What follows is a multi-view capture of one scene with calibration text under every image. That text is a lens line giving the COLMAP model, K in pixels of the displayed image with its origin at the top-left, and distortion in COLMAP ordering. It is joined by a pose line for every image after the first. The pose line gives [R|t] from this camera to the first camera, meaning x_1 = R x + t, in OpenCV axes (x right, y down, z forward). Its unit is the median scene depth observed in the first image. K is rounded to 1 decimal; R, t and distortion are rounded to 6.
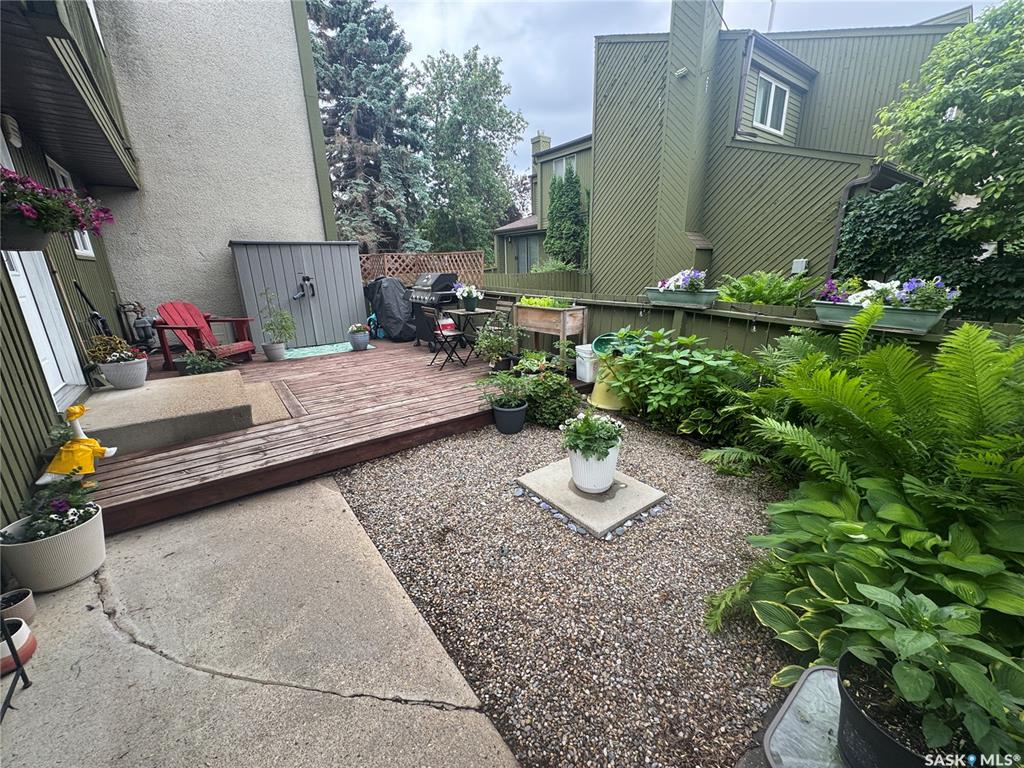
lens RADIAL K [[409.1, 0, 516.6], [0, 409.1, 383.7], [0, 0, 1]] dist [-0.004741, 0.001475]
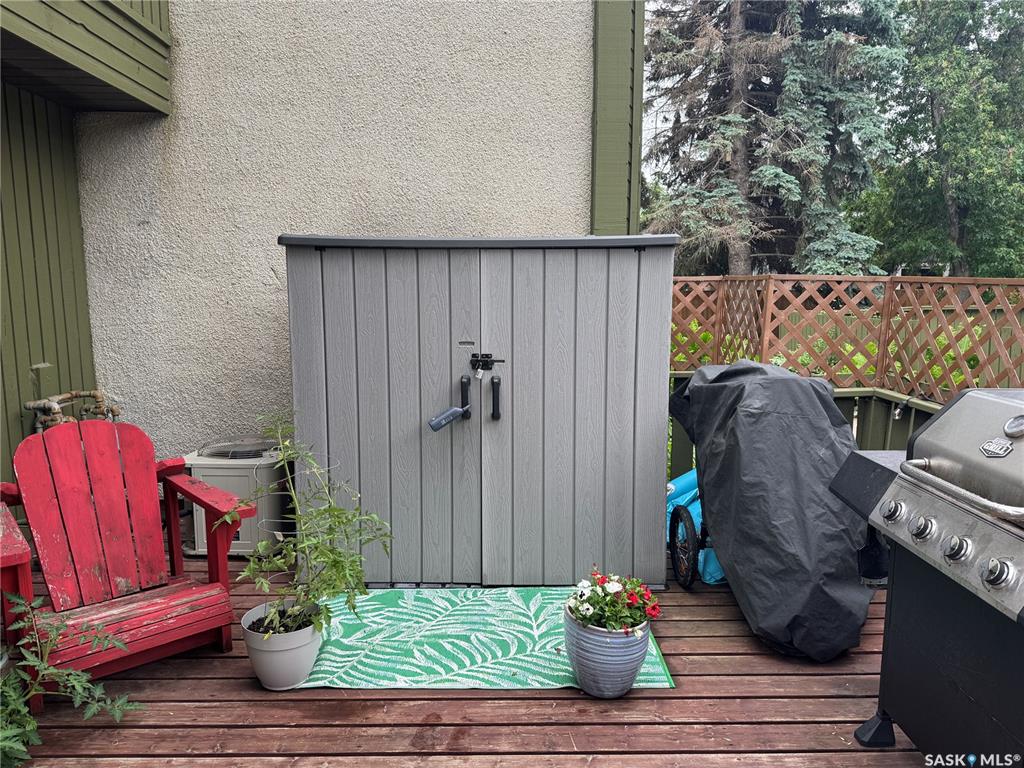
lens RADIAL K [[711.7, 0, 512.6], [0, 711.7, 382.3], [0, 0, 1]] dist [0.034910, -0.033110]
pose [[0.809648, 0.102645, -0.577870, -0.075688], [-0.181621, 0.980078, -0.080380, -0.075803], [0.558107, 0.170032, 0.812161, 0.223273]]
